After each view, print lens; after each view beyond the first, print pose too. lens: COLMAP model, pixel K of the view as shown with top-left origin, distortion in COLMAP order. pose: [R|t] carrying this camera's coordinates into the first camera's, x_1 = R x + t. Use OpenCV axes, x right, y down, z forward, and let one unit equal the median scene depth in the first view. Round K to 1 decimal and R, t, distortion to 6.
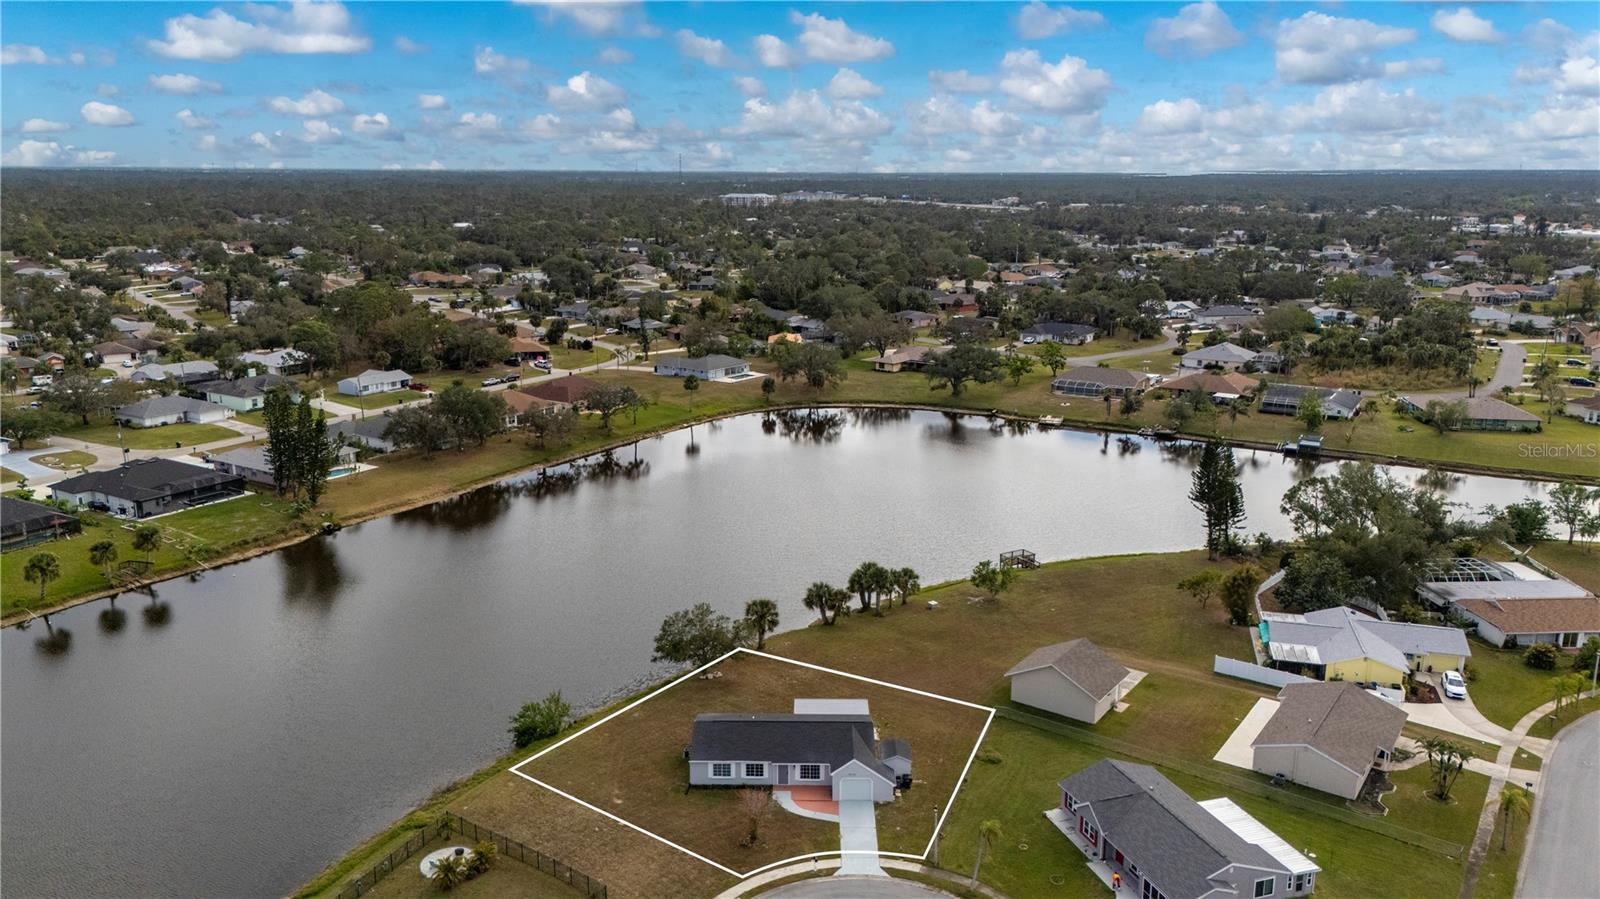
lens RADIAL K [[1150.2, 0, 800.0], [0, 1150.2, 449.5], [0, 0, 1]] dist [0.073834, -0.000012]
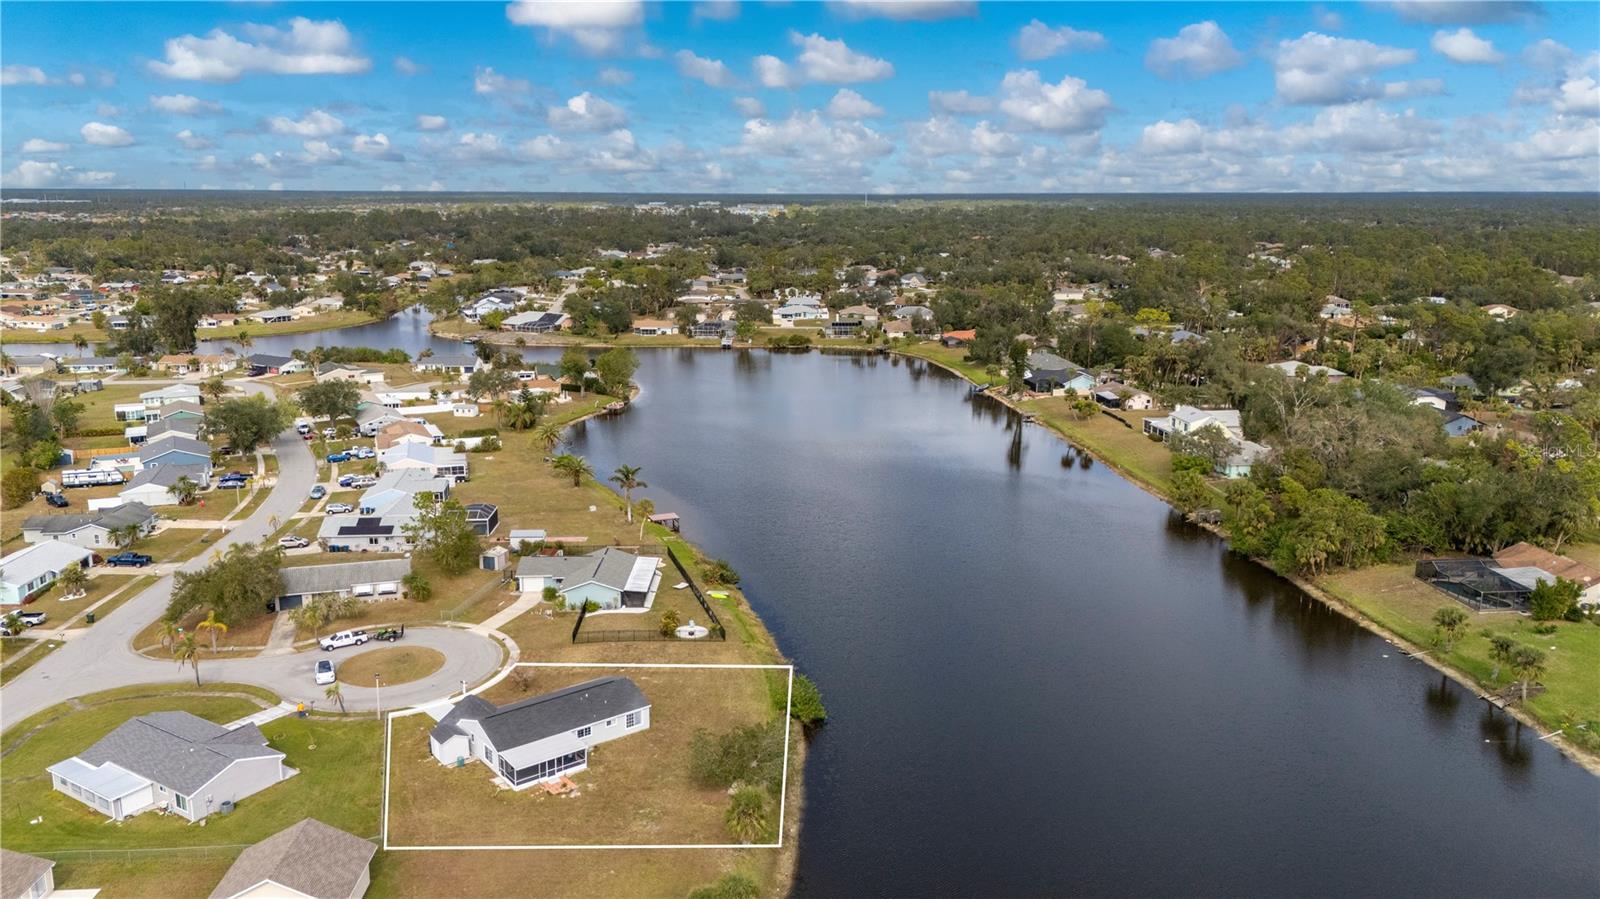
lens RADIAL K [[1161.5, 0, 800.0], [0, 1161.5, 449.5], [0, 0, 1]] dist [0.072541, -0.060819]
pose [[-0.763562, 0.137533, -0.630918, 0.312189], [-0.155787, 0.908959, 0.386683, -0.287506], [0.626661, 0.393545, -0.672620, 1.174798]]
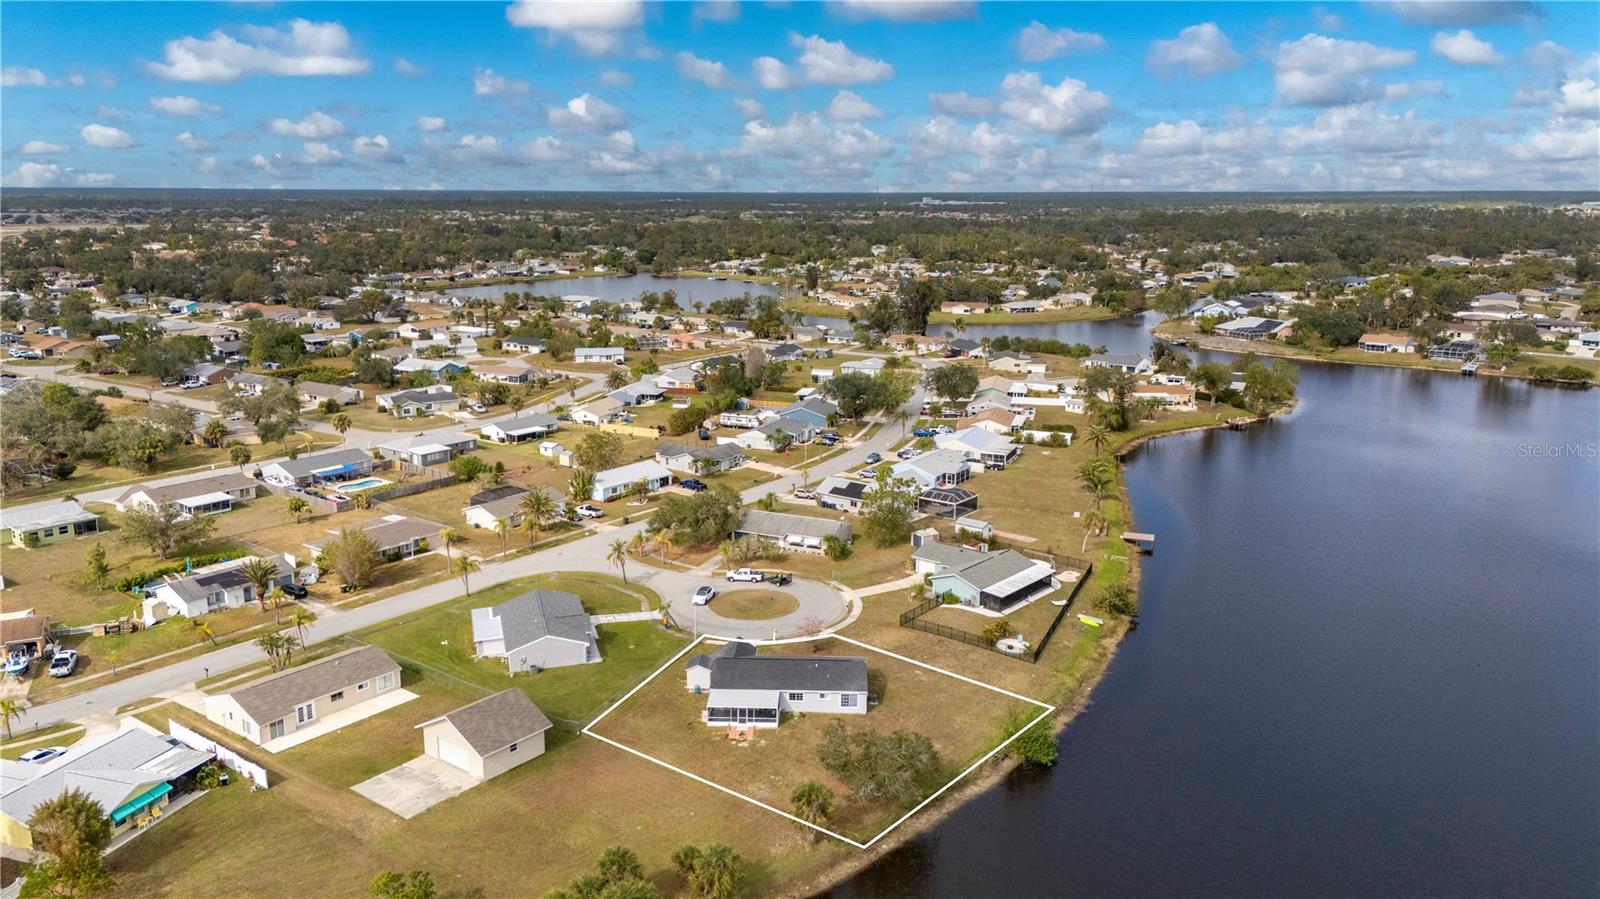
lens RADIAL K [[1161.5, 0, 800.0], [0, 1161.5, 449.5], [0, 0, 1]] dist [0.072541, -0.060819]
pose [[-0.999920, -0.004863, 0.011692, -0.034594], [0.000812, 0.896770, 0.442496, -0.314318], [-0.012637, 0.442470, -0.896694, 1.291933]]
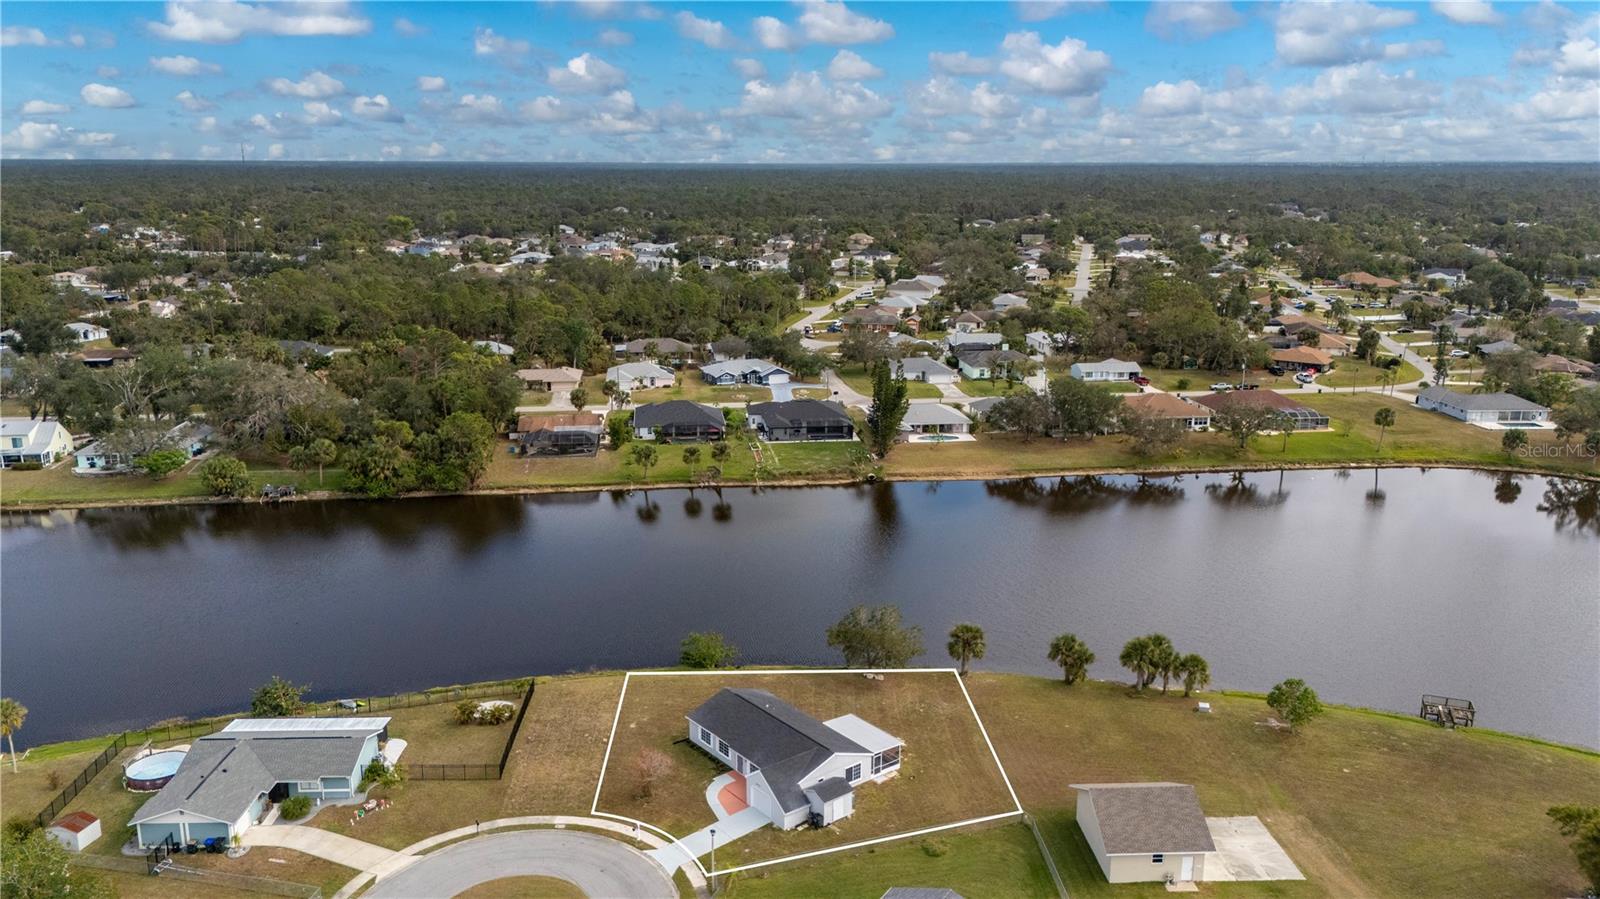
lens RADIAL K [[1161.5, 0, 800.0], [0, 1161.5, 449.5], [0, 0, 1]] dist [0.072541, -0.060819]
pose [[0.637872, 0.183016, -0.748081, 0.462894], [-0.181285, 0.979741, 0.085114, -0.052225], [0.748502, 0.081324, 0.658127, 0.222230]]
